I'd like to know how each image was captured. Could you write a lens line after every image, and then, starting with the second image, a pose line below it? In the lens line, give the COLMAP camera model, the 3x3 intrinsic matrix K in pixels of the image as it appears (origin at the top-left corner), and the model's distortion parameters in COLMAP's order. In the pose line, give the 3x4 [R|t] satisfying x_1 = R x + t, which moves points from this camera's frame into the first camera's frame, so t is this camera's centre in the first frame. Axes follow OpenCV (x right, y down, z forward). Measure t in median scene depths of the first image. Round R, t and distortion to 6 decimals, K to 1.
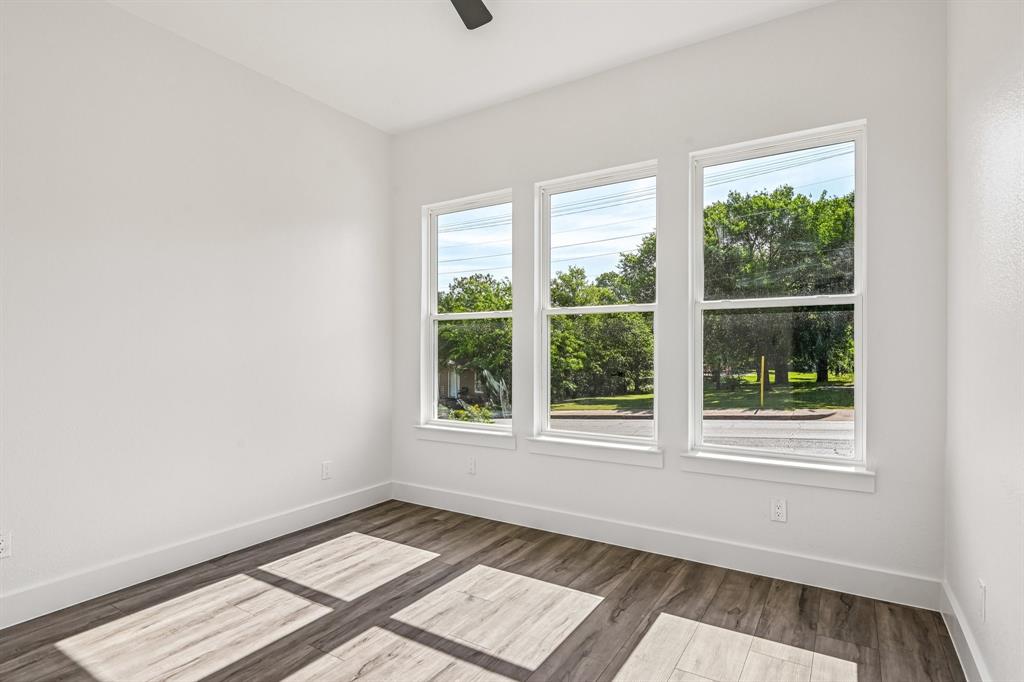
lens RADIAL K [[541.5, 0, 512.5], [0, 541.5, 344.7], [0, 0, 1]] dist [0.005476, -0.001107]
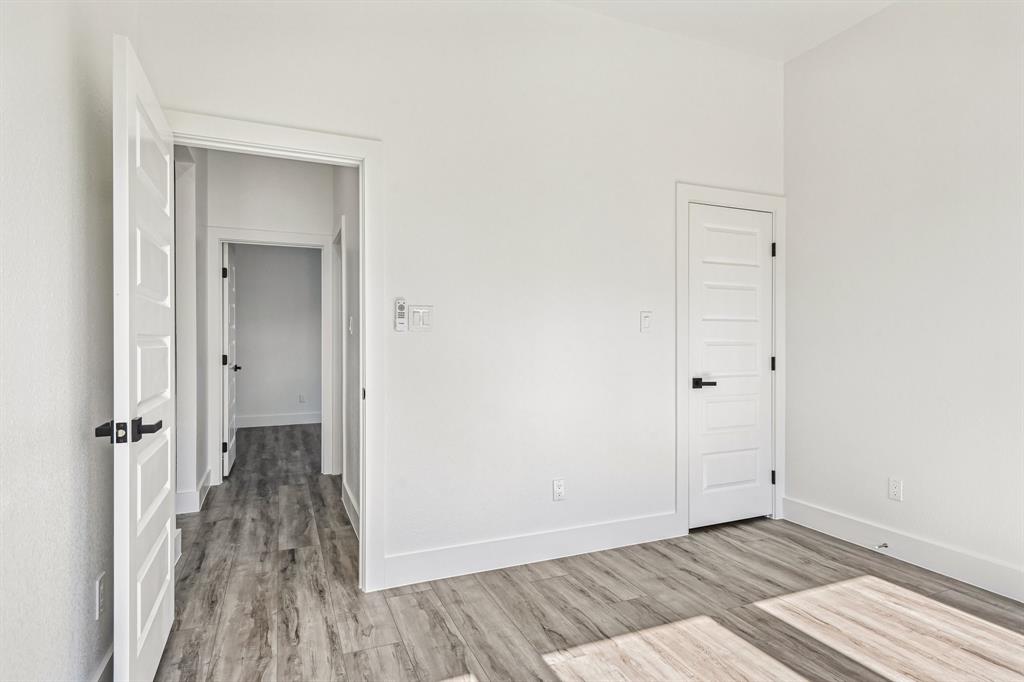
lens RADIAL K [[541.5, 0, 515.3], [0, 541.5, 340.7], [0, 0, 1]] dist [0.005476, -0.001107]
pose [[-0.559158, 0.005373, -0.829043, 0.544920], [0.008588, 0.999963, 0.000689, 0.024916], [0.829016, -0.006734, -0.559184, 0.965201]]
